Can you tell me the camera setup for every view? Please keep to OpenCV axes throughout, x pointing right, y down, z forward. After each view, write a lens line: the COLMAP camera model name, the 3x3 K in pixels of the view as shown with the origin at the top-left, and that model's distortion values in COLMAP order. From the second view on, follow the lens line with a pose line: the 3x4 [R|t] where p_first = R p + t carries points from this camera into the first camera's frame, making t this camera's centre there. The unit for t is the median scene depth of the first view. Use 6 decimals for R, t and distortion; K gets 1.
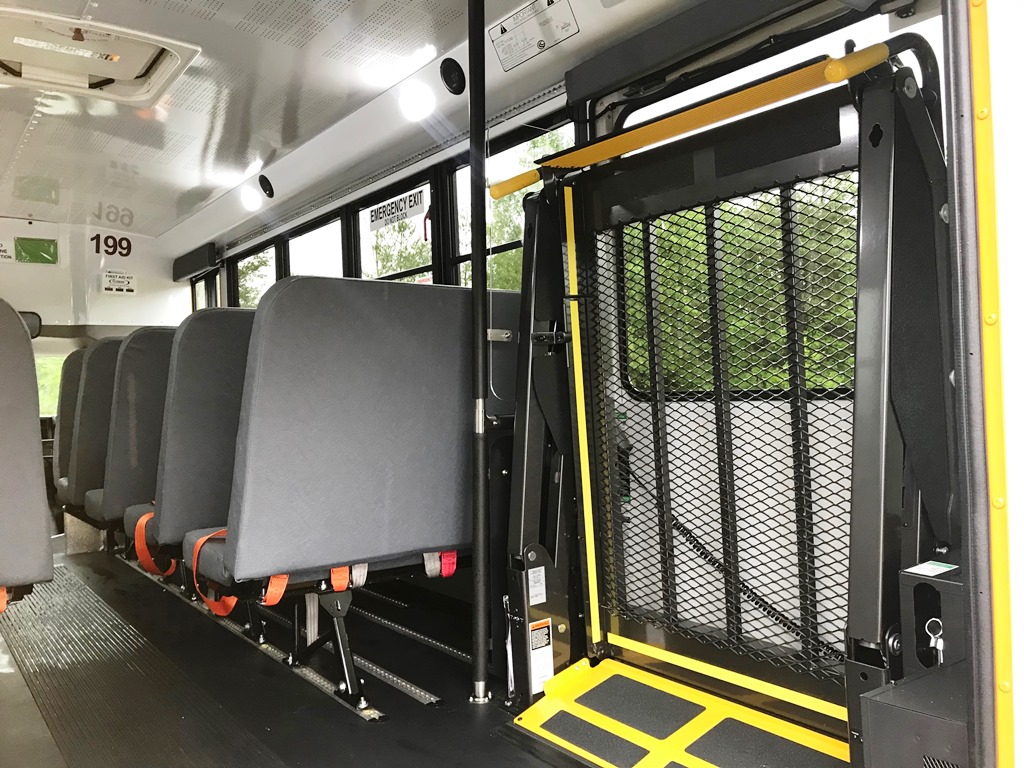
lens RADIAL K [[831.1, 0, 509.1], [0, 831.1, 379.0], [0, 0, 1]] dist [0.074186, -0.132265]
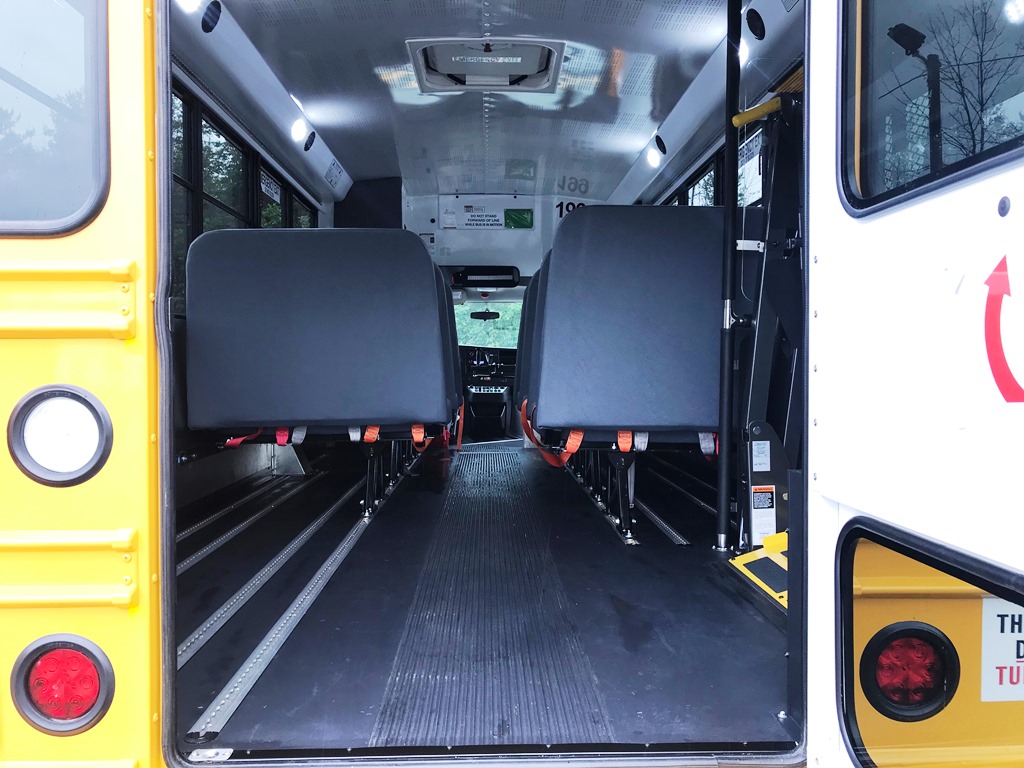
lens RADIAL K [[831.1, 0, 509.1], [0, 831.1, 379.0], [0, 0, 1]] dist [0.074186, -0.132265]
pose [[0.821055, 0.040859, -0.569385, 0.294989], [-0.019581, 0.998864, 0.043441, 0.068978], [0.570513, -0.024518, 0.820923, -0.120036]]
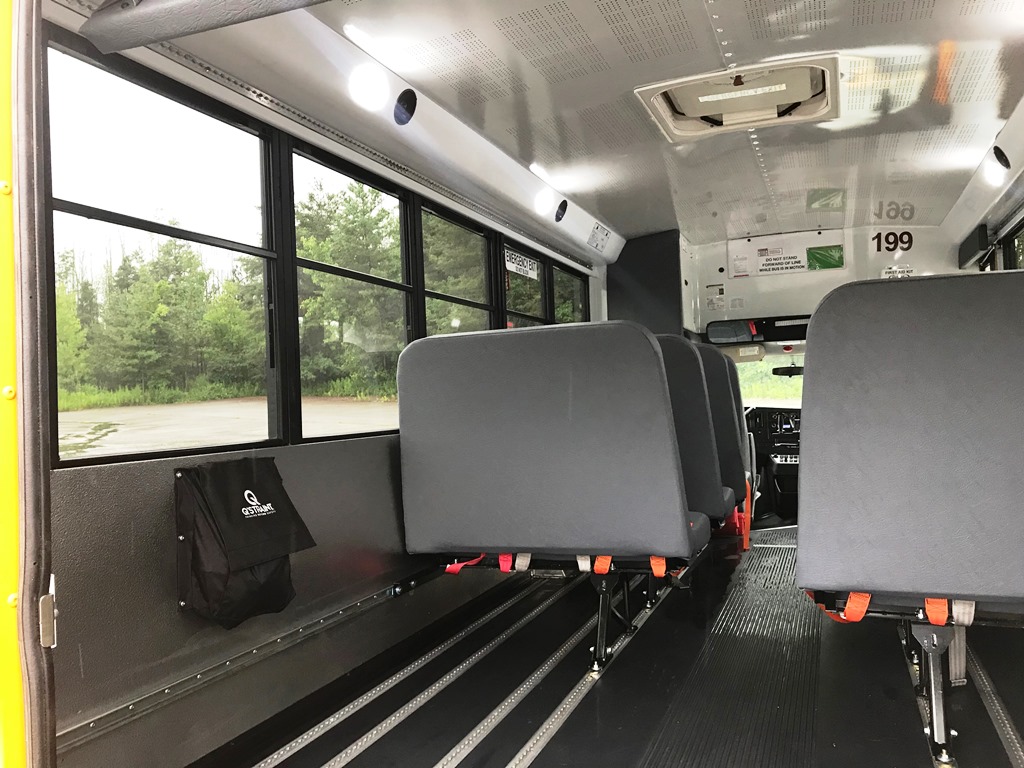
lens RADIAL K [[833.5, 0, 515.9], [0, 833.5, 380.3], [0, 0, 1]] dist [0.059493, -0.063762]
pose [[0.544596, -0.008844, -0.838652, 0.242555], [0.027304, 0.999601, 0.007189, -0.020754], [0.838254, -0.026814, 0.544620, 0.107997]]
